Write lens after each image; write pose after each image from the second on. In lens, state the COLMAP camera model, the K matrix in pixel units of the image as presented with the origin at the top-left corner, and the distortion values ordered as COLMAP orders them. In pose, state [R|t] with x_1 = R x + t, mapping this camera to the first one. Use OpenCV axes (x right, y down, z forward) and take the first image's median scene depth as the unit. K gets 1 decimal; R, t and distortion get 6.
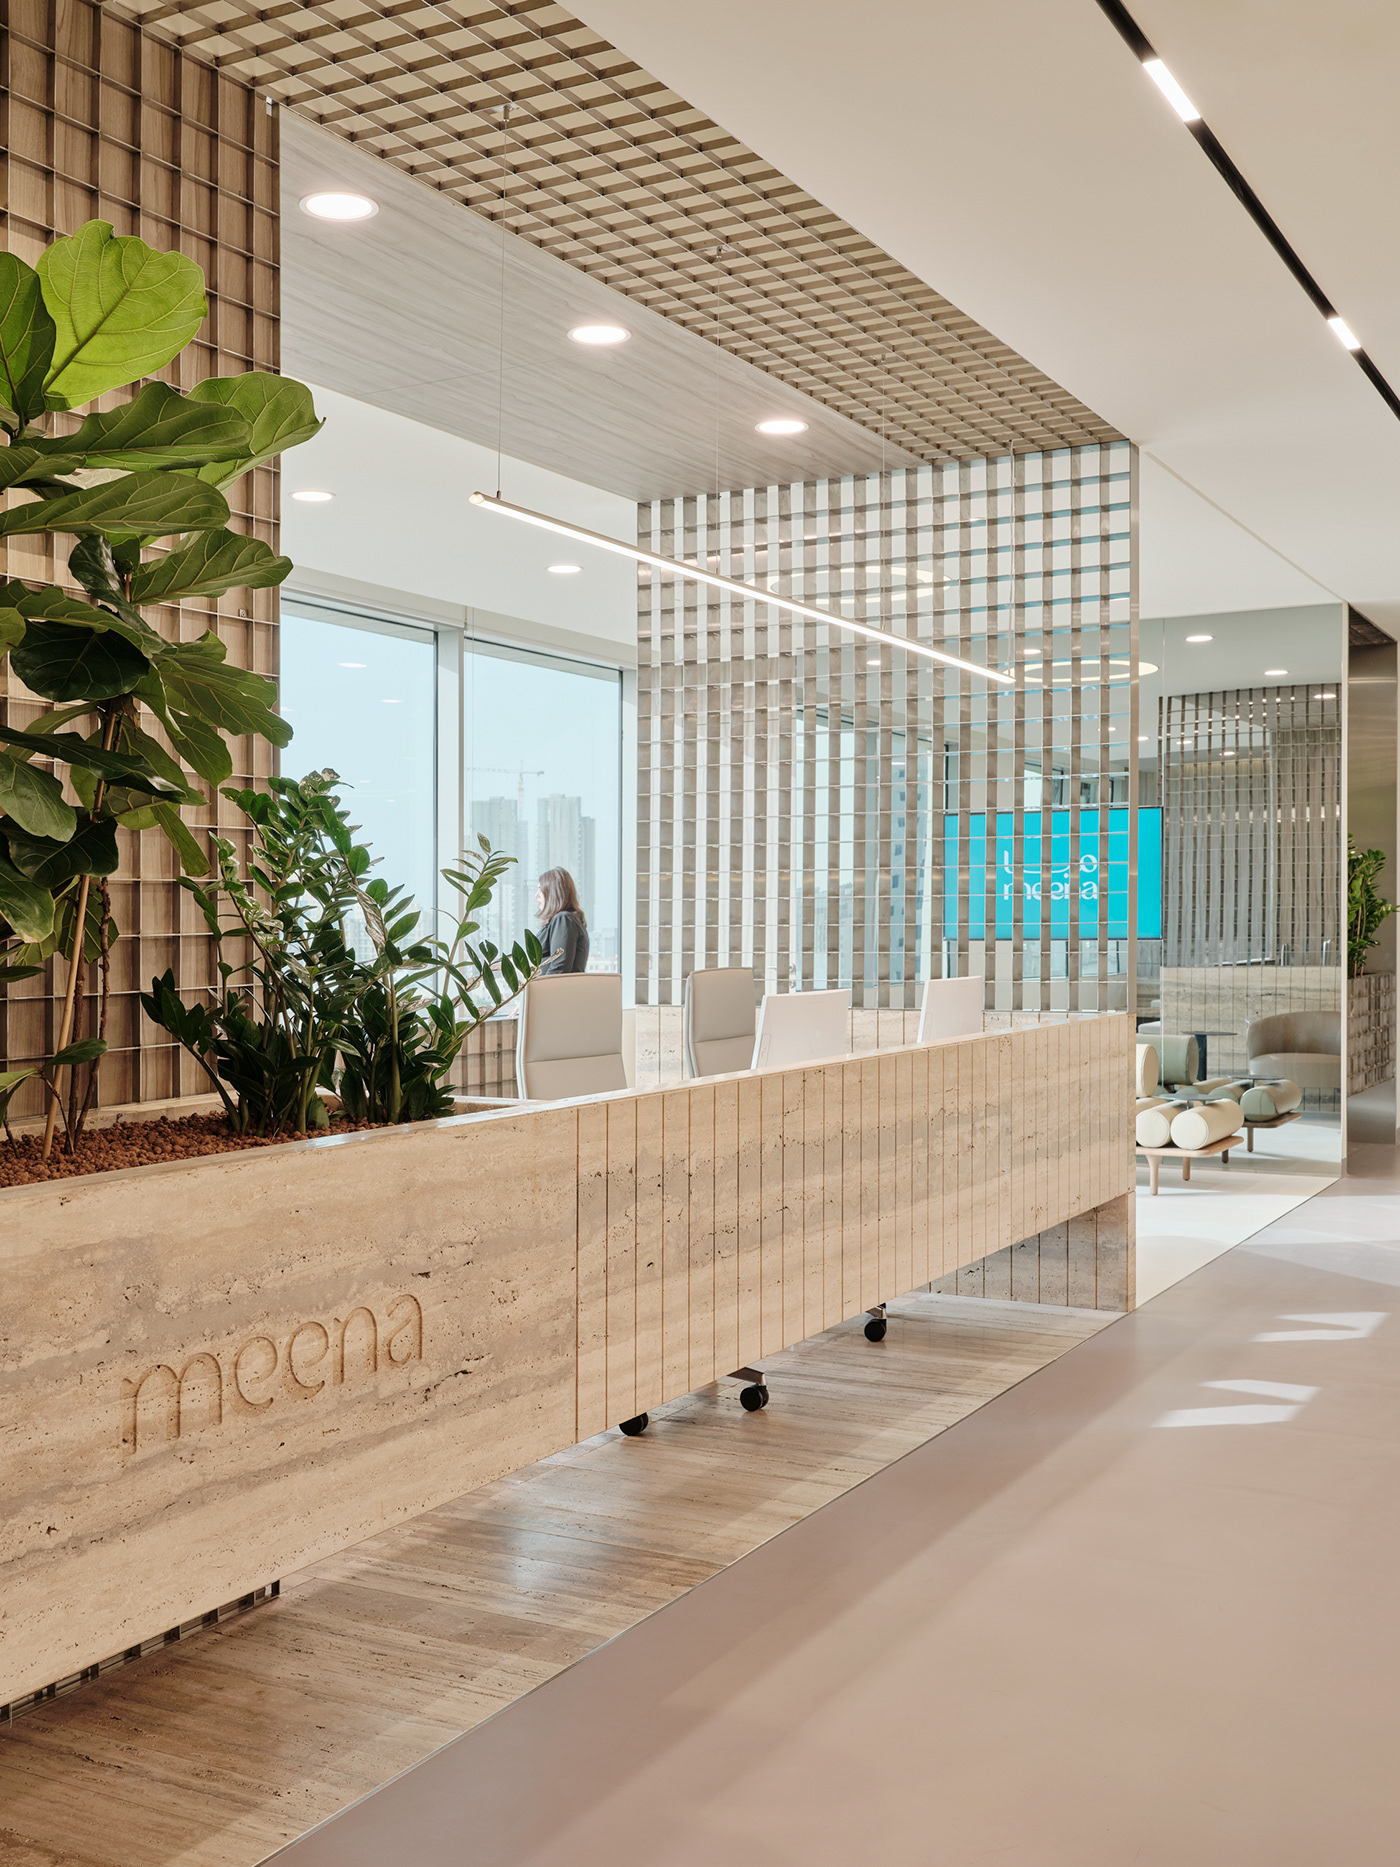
lens RADIAL K [[1951.5, 0, 710.6], [0, 1951.5, 864.0], [0, 0, 1]] dist [-0.001163, 0.000000]
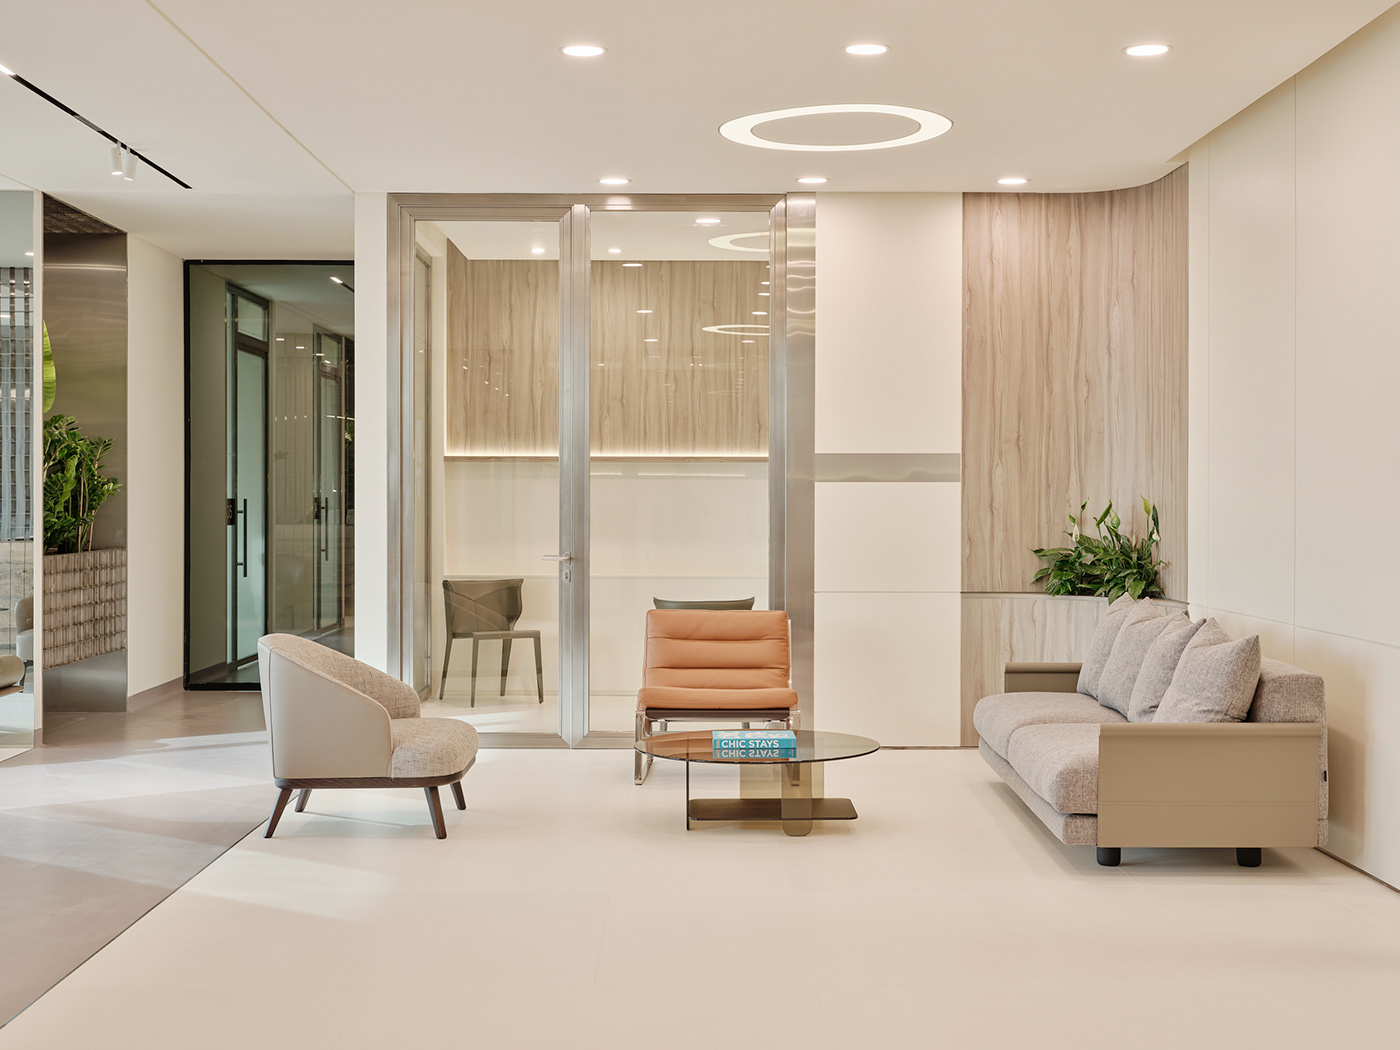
lens RADIAL K [[1934.7, 0, 705.3], [0, 1934.7, 483.0], [0, 0, 1]] dist [-0.000107, 0.000000]
pose [[0.874525, 0.009510, 0.484888, 0.371519], [-0.021103, 0.999607, 0.018456, -0.015918], [-0.484522, -0.026373, 0.874382, -0.179602]]
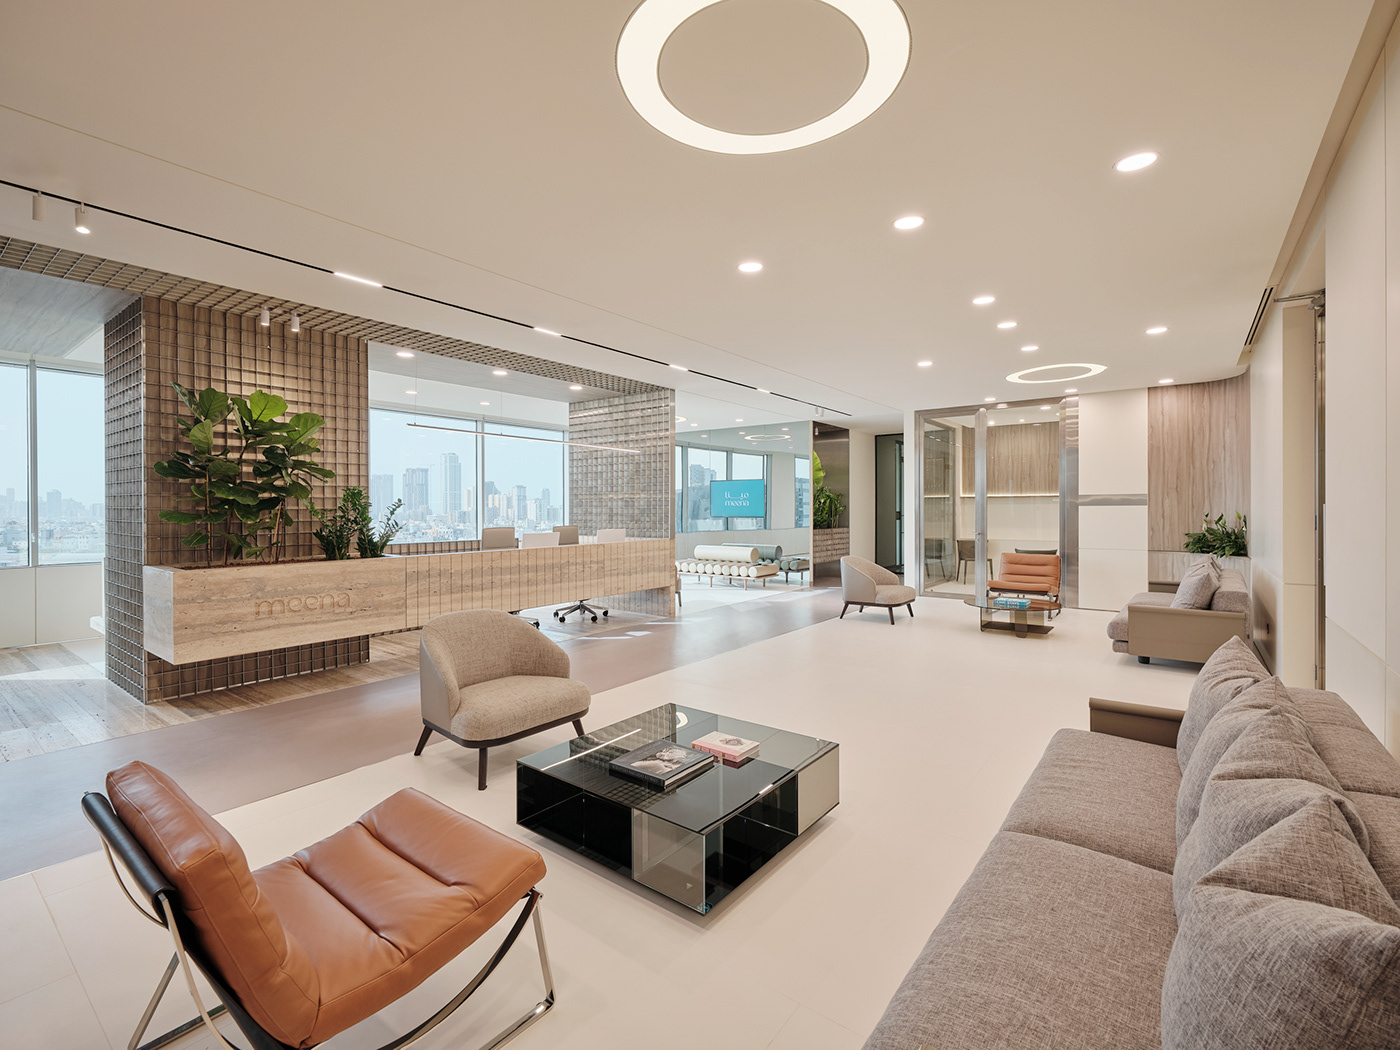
lens RADIAL K [[640.1, 0, 699.9], [0, 640.1, 497.4], [0, 0, 1]] dist [-0.006730, 0.000721]
pose [[0.987839, -0.000543, -0.155481, 0.824376], [0.002741, 0.999899, 0.013923, -0.037102], [0.155458, -0.014180, 0.987741, -0.391213]]
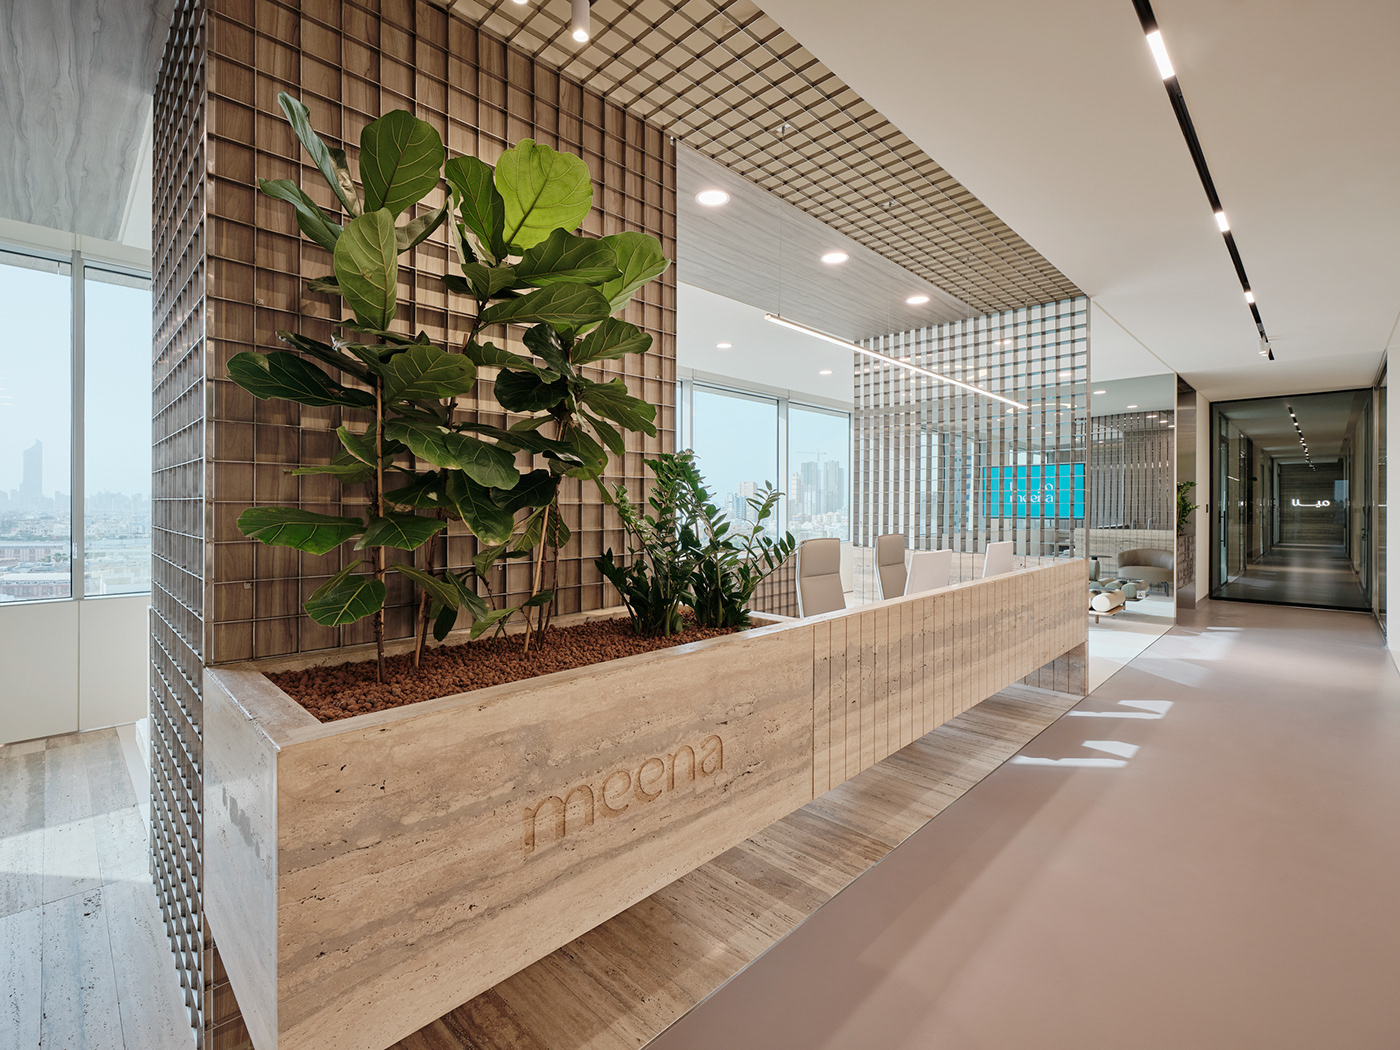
lens RADIAL K [[640.1, 0, 694.2], [0, 640.1, 489.2], [0, 0, 1]] dist [-0.006730, 0.000721]
pose [[0.958563, 0.001508, -0.284877, -0.002139], [0.000583, 0.999974, 0.007254, -0.011340], [0.284880, -0.007119, 0.958537, 0.347807]]
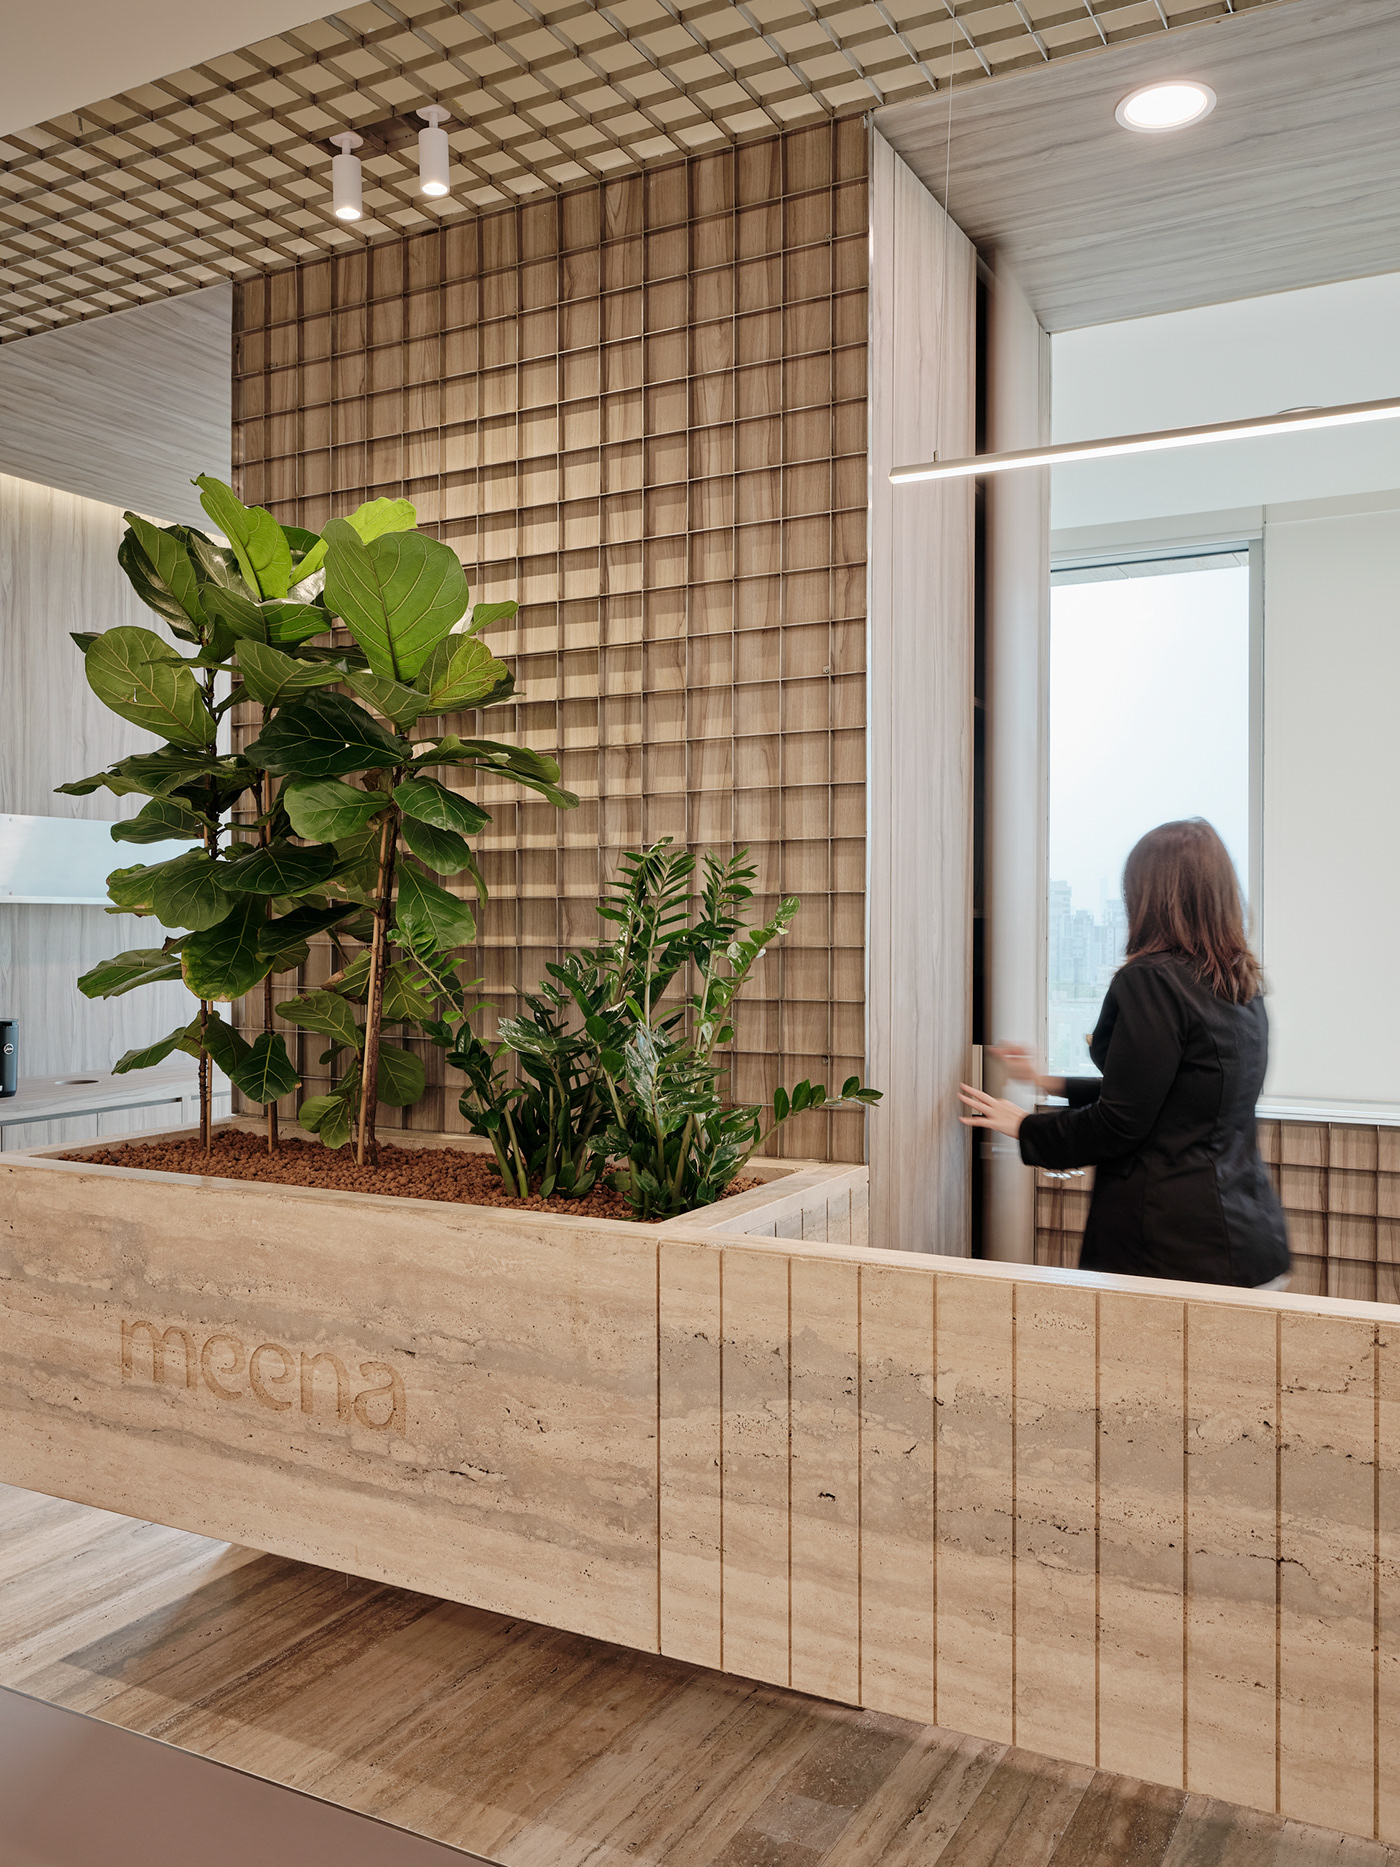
lens RADIAL K [[1555.3, 0, 698.7], [0, 1555.3, 925.9], [0, 0, 1]] dist [-0.006552, 0.010483]
pose [[-0.017423, 0.005159, -0.999835, 0.538331], [0.028074, 0.999595, 0.004669, -0.006570], [0.999454, -0.027988, -0.017561, 0.973814]]
